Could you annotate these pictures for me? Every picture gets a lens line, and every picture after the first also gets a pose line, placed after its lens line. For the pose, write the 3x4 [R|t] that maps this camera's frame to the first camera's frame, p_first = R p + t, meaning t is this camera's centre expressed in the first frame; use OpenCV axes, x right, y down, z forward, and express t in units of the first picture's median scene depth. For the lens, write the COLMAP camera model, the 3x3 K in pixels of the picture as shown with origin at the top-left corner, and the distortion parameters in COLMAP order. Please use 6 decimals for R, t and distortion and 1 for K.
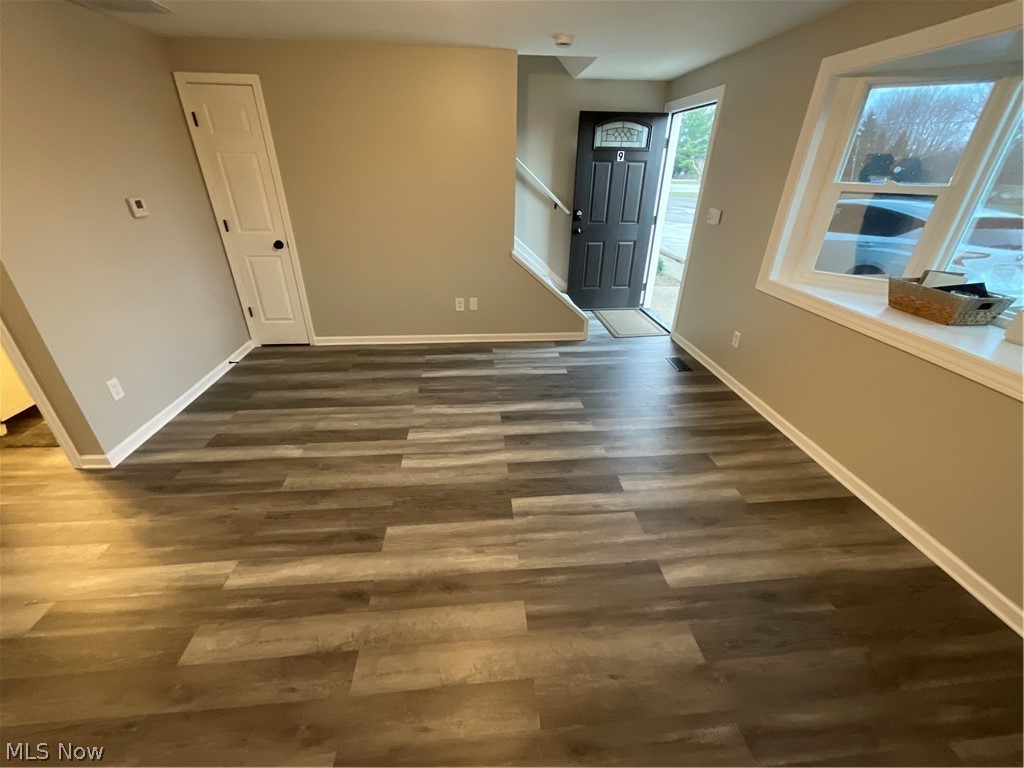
lens RADIAL K [[414.1, 0, 512.0], [0, 414.1, 384.0], [0, 0, 1]] dist [0.000904, 0.000486]
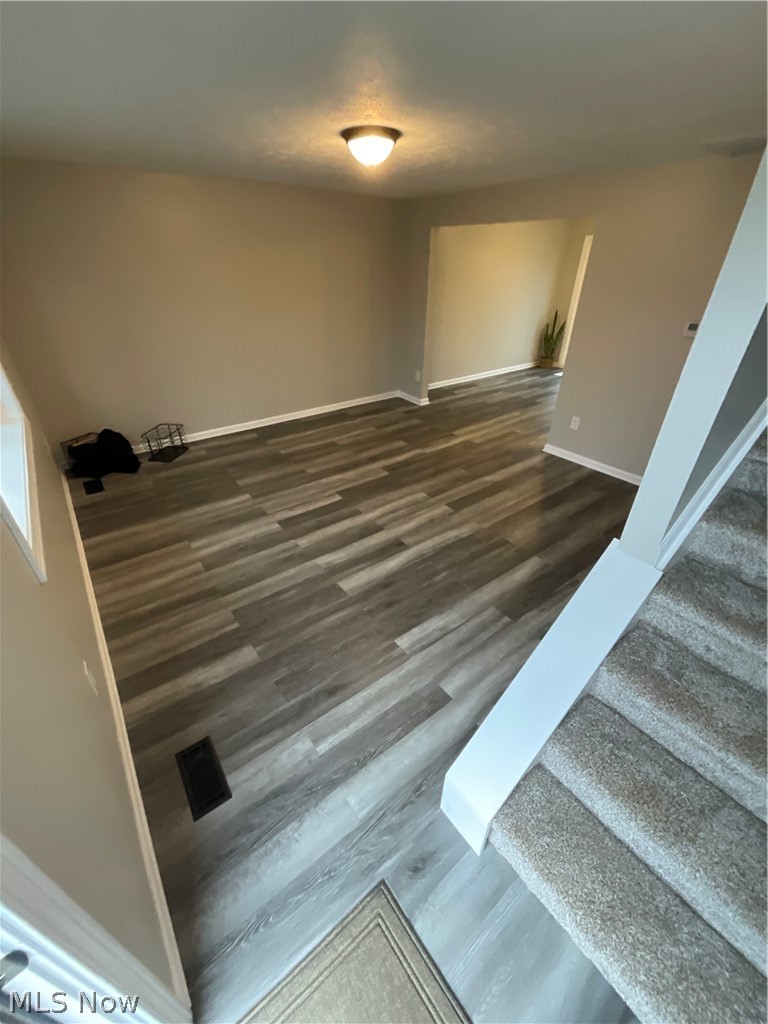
lens RADIAL K [[414.1, 0, 384.0], [0, 414.1, 512.0], [0, 0, 1]] dist [0.000904, 0.000486]
pose [[-0.846601, 0.264784, -0.461689, 0.520997], [-0.257110, 0.556064, 0.790372, -0.845454], [0.466006, 0.787834, -0.402686, 1.481899]]
